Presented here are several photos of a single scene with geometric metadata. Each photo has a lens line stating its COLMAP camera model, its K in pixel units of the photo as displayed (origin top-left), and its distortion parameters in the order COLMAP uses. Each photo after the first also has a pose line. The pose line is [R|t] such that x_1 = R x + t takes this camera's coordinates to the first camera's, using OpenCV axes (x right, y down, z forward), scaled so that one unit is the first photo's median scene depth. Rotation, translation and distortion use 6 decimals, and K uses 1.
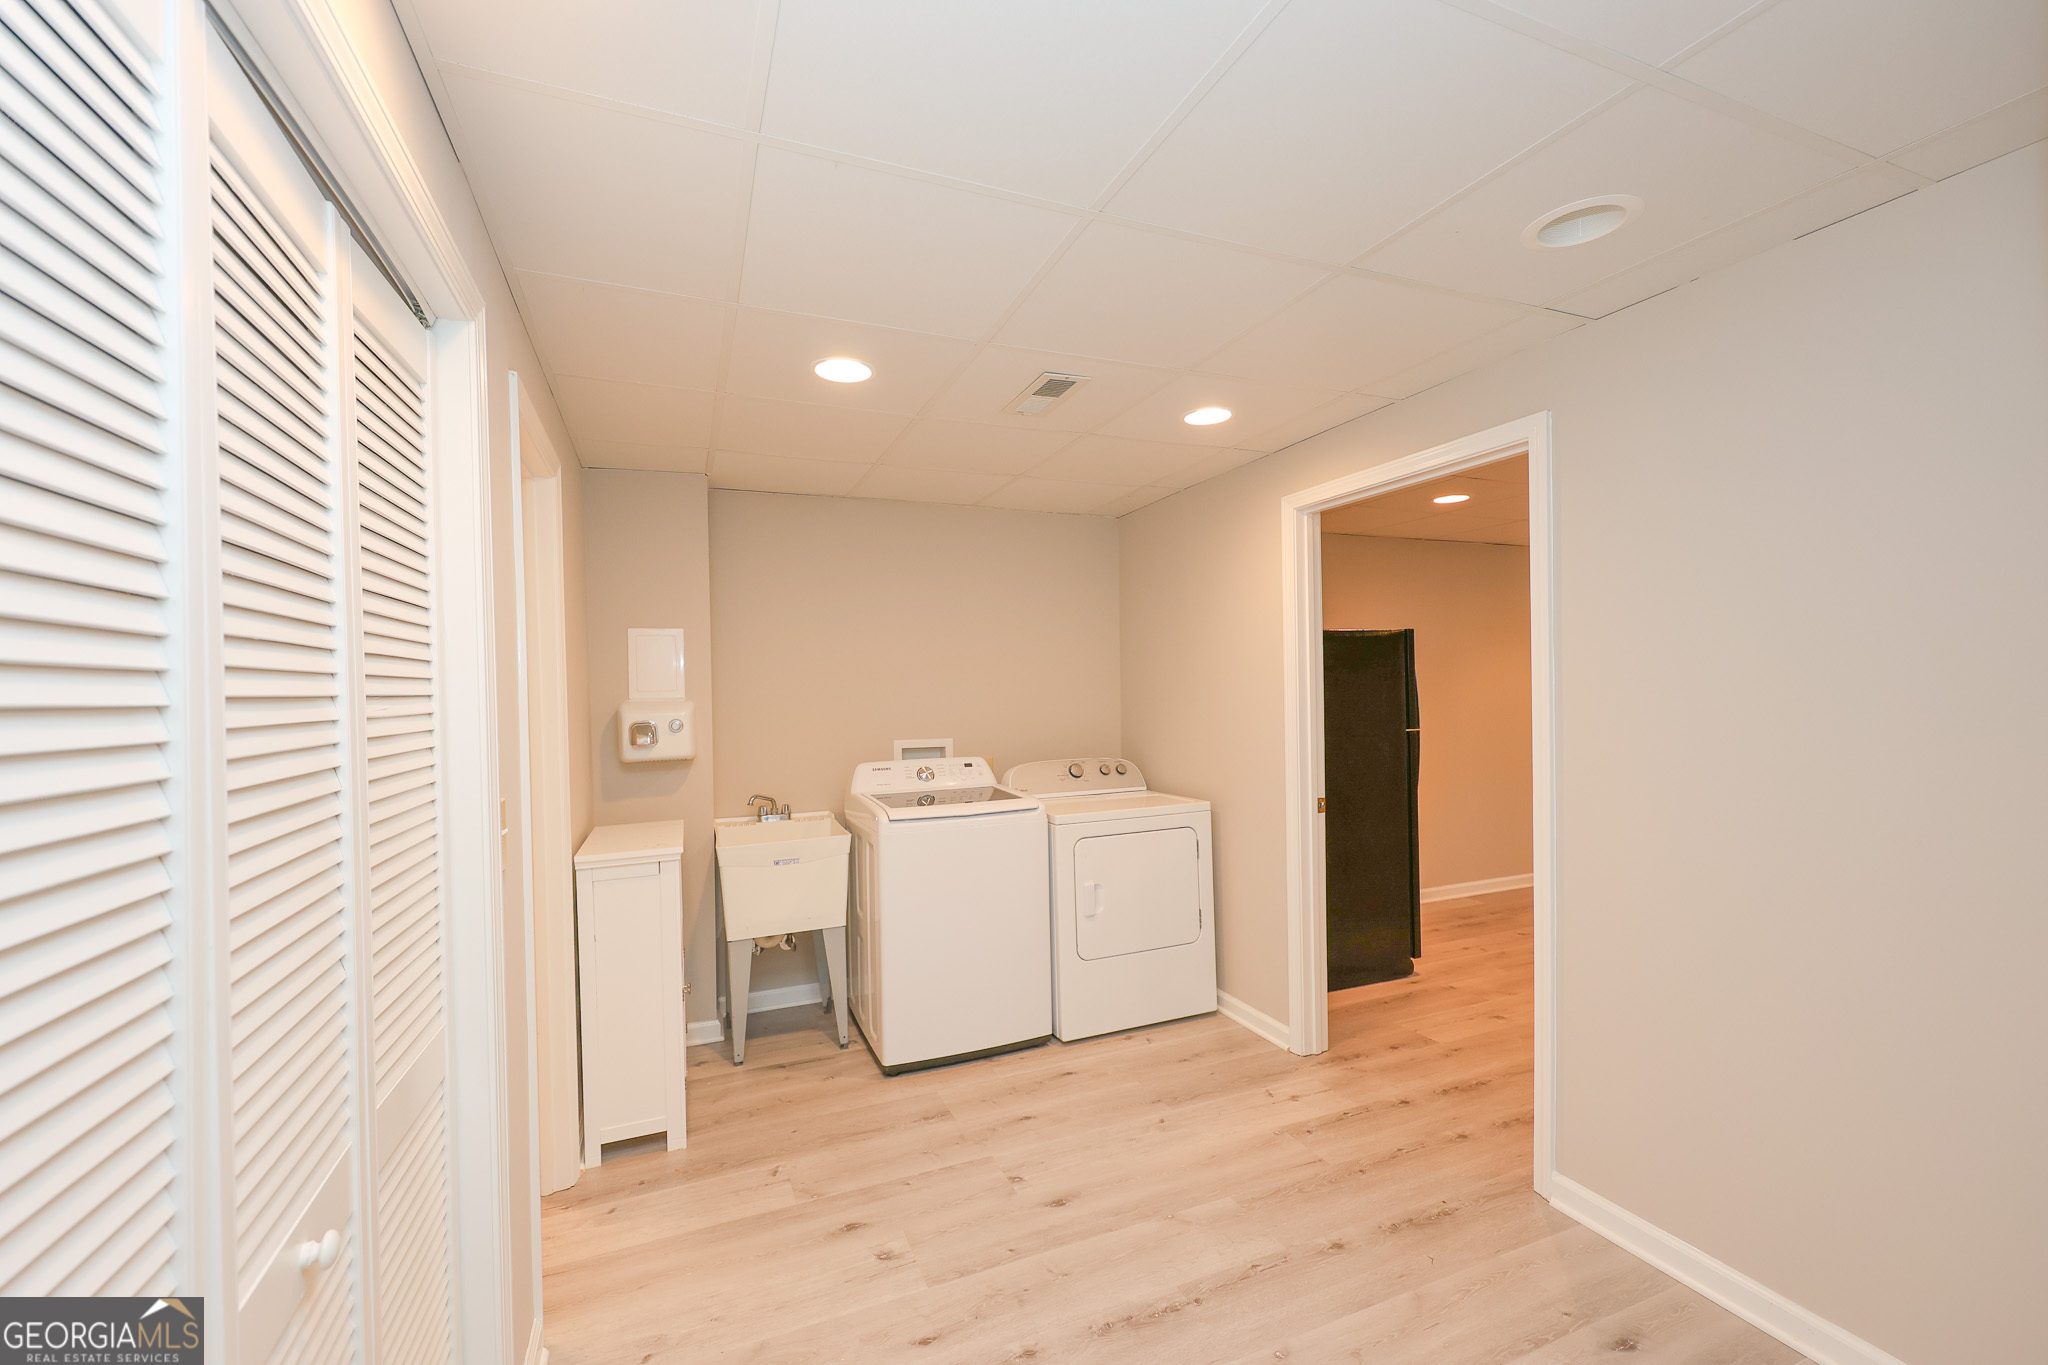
lens RADIAL K [[823.0, 0, 1013.0], [0, 823.0, 688.7], [0, 0, 1]] dist [-0.000366, 0.001425]
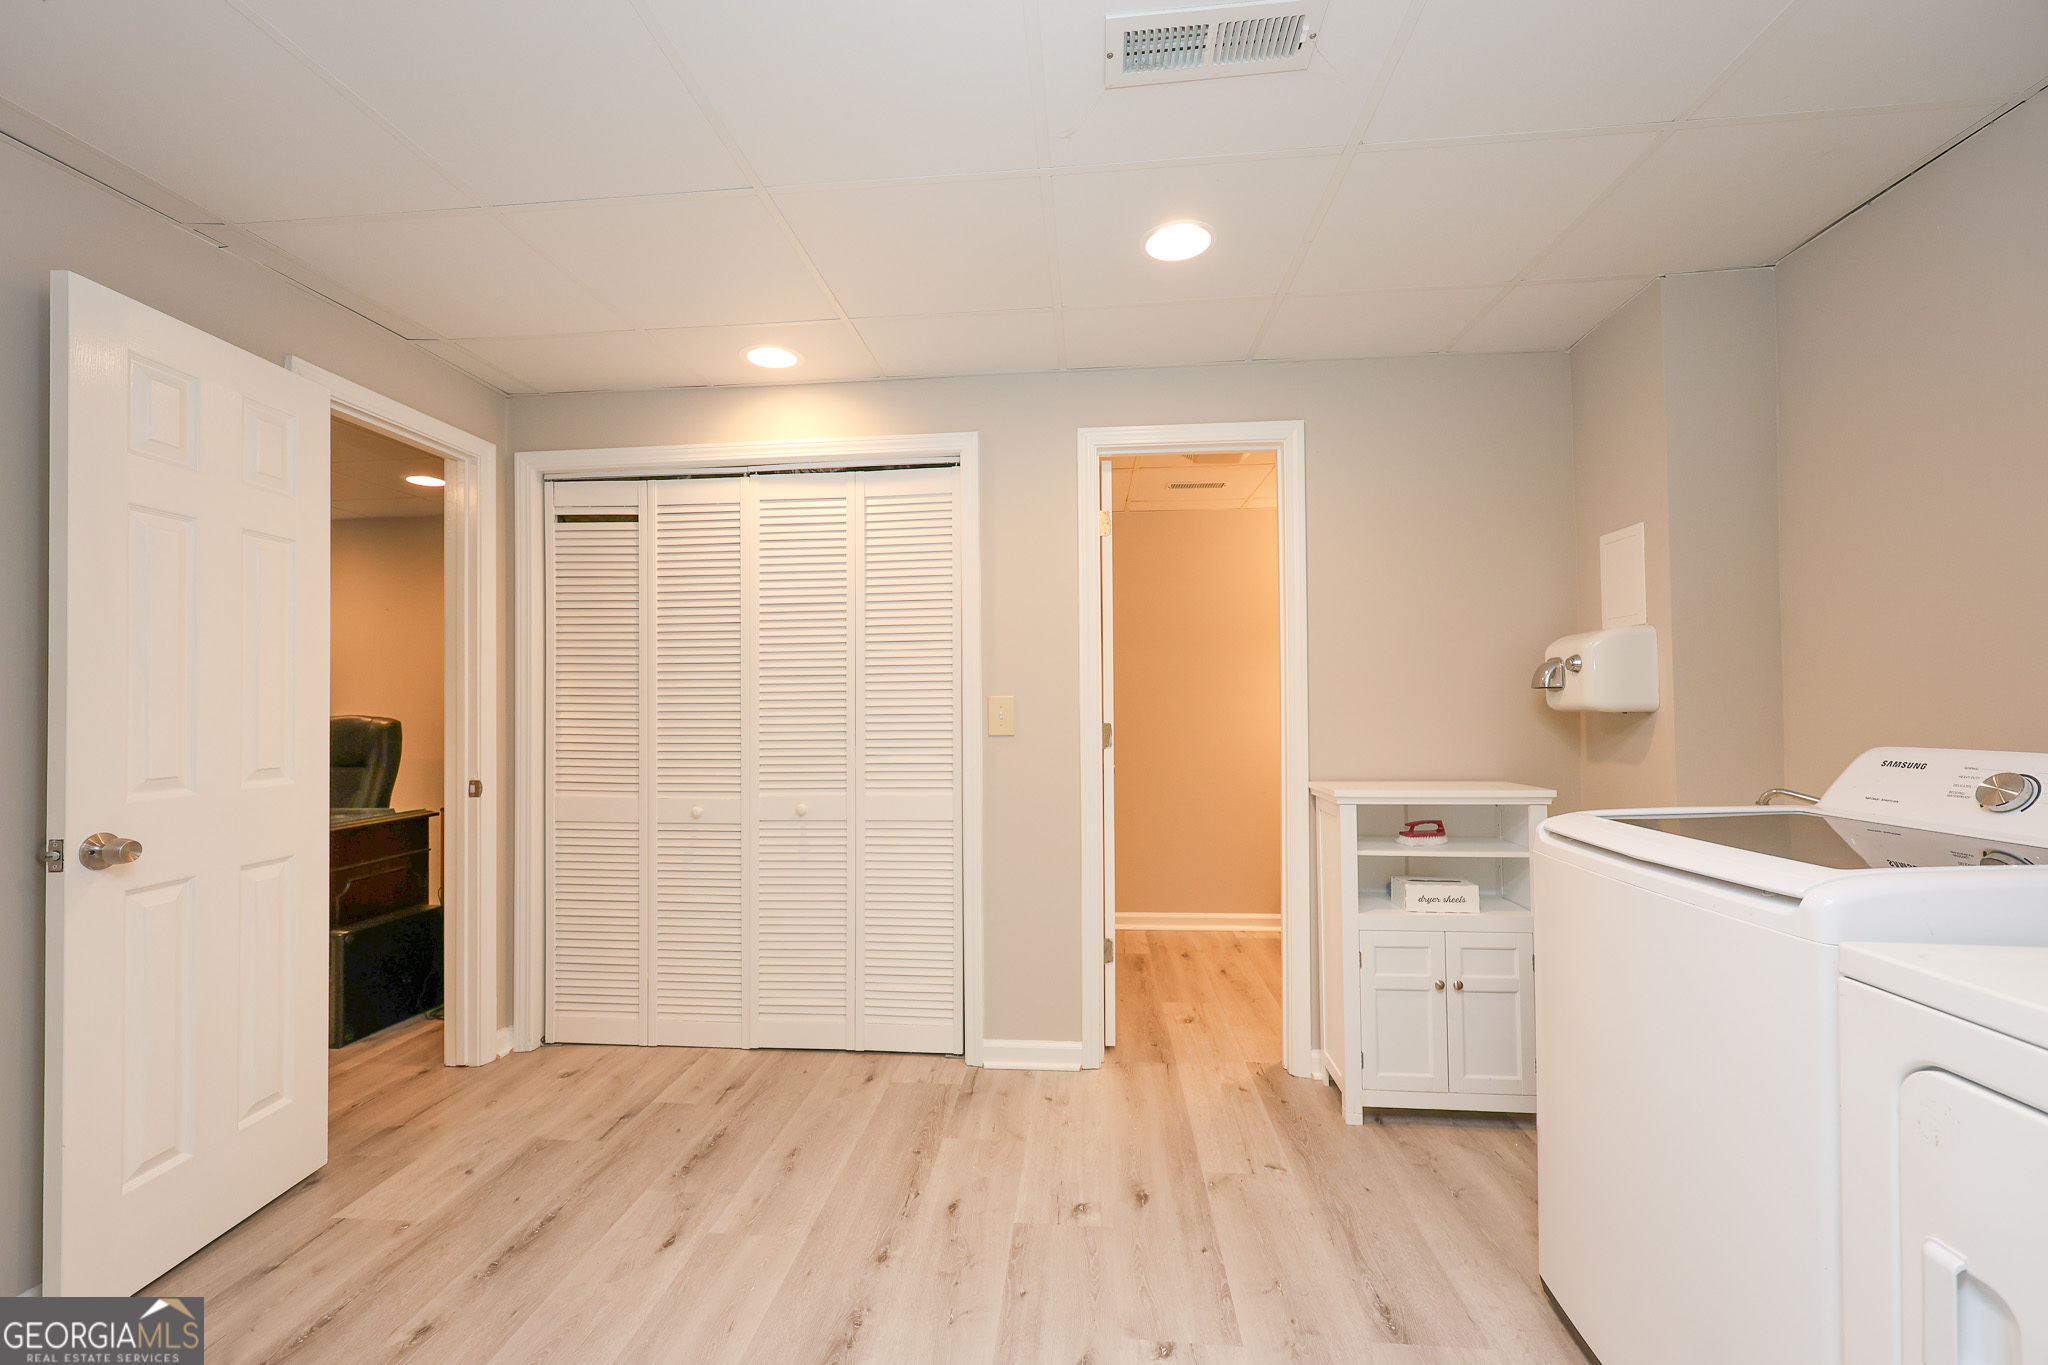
lens RADIAL K [[823.0, 0, 1017.6], [0, 823.0, 685.2], [0, 0, 1]] dist [-0.000366, 0.001425]
pose [[-0.450969, 0.006498, -0.892516, 0.476033], [0.017258, 0.999850, -0.001441, 0.057705], [0.892373, -0.016053, -0.451013, 0.908793]]
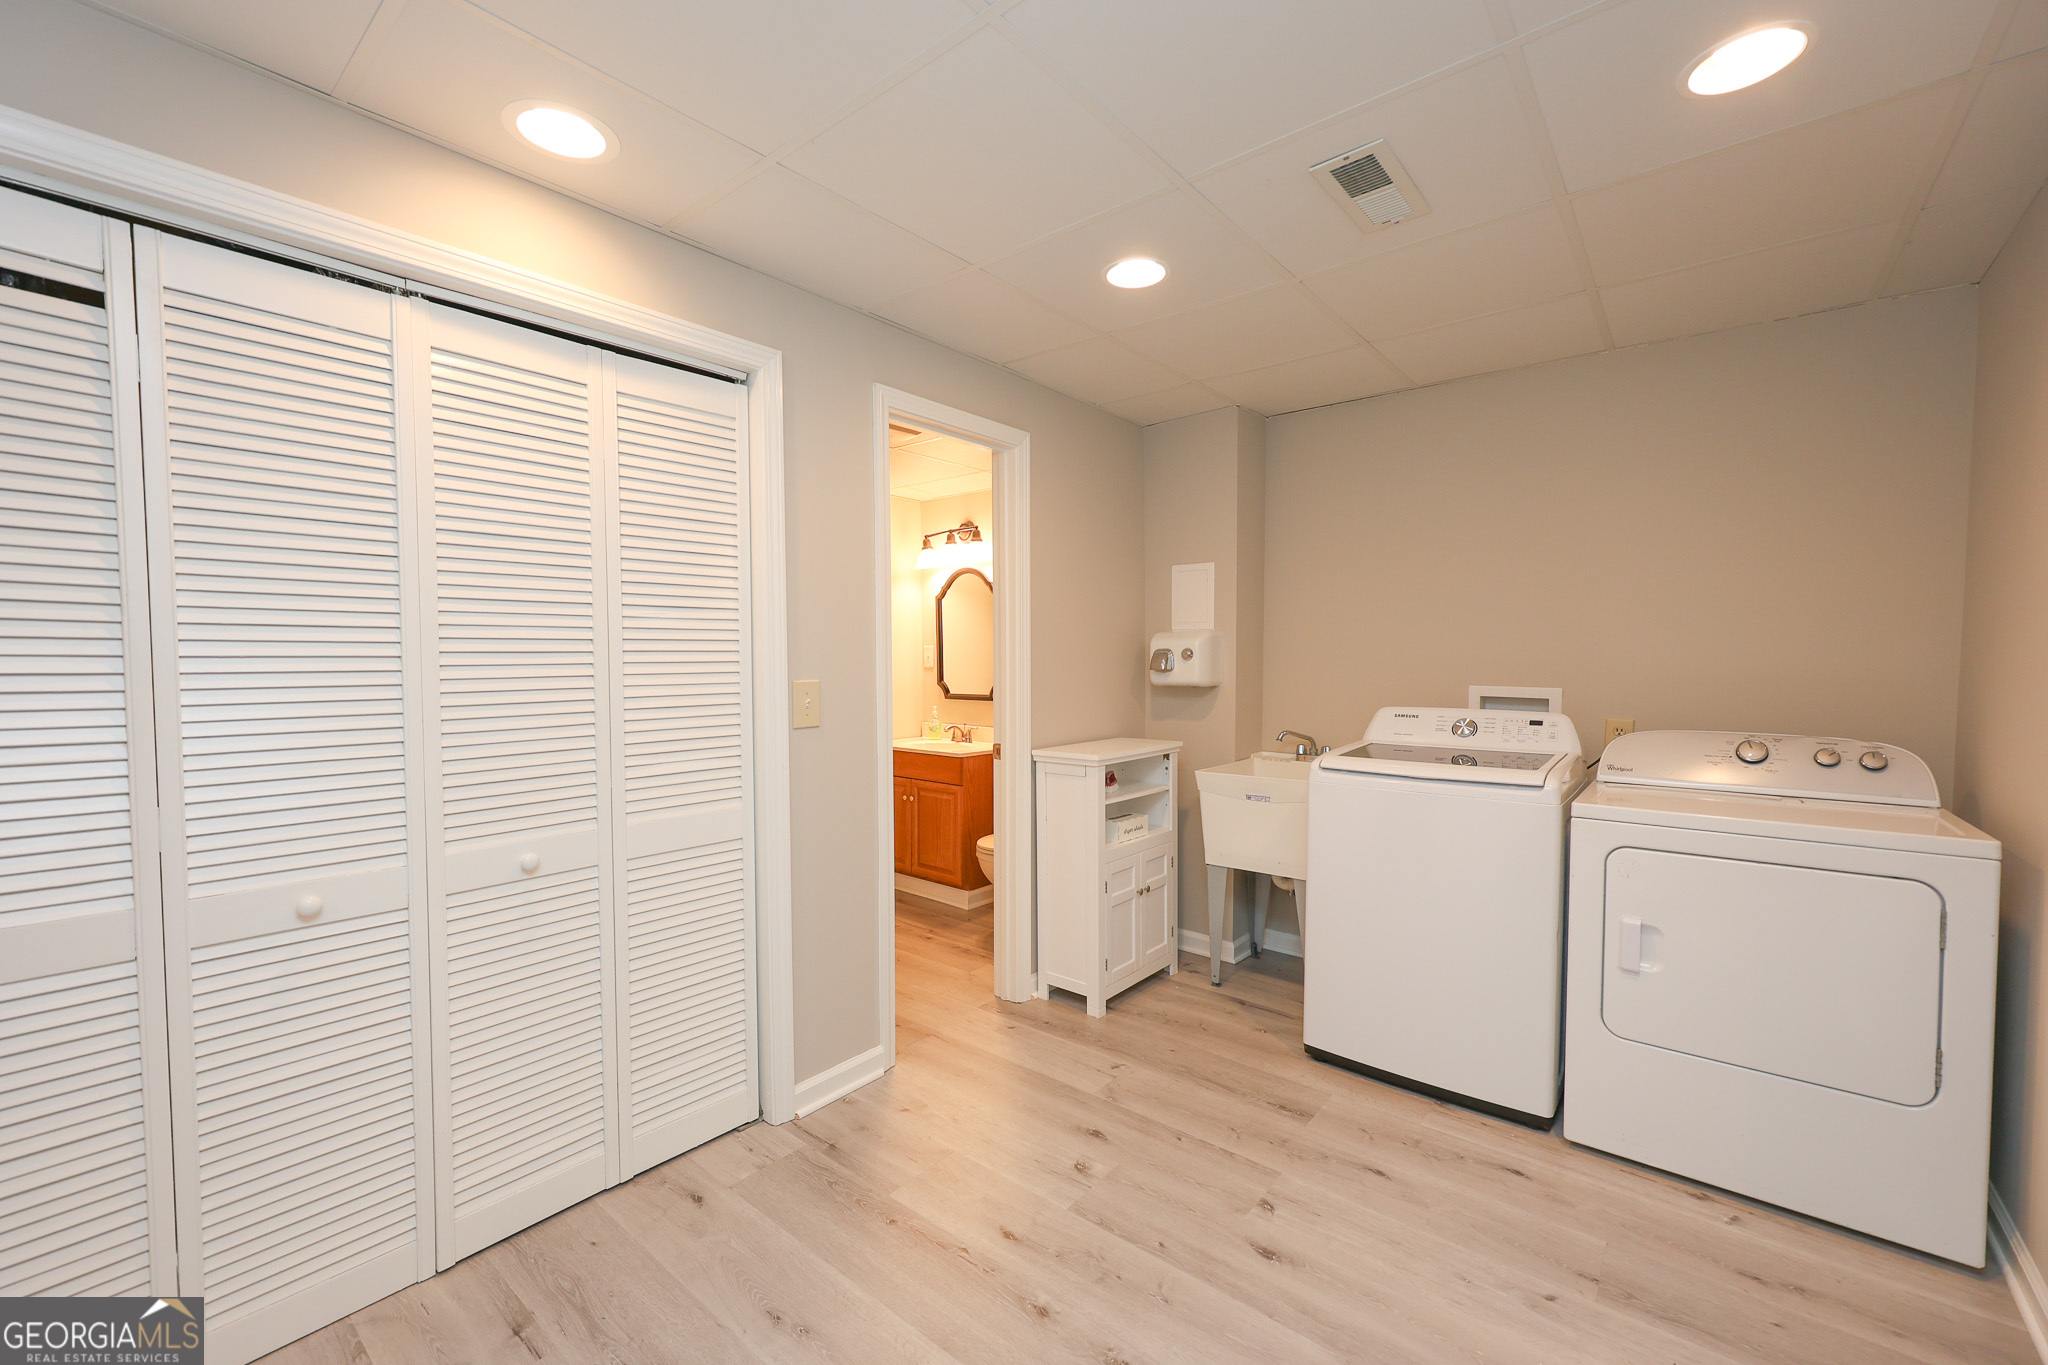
lens RADIAL K [[823.0, 0, 1013.6], [0, 823.0, 686.6], [0, 0, 1]] dist [-0.000366, 0.001425]
pose [[0.468075, 0.055122, -0.881968, 0.439446], [-0.010093, 0.998321, 0.057037, 0.028896], [0.883631, -0.017796, 0.467846, 0.308113]]
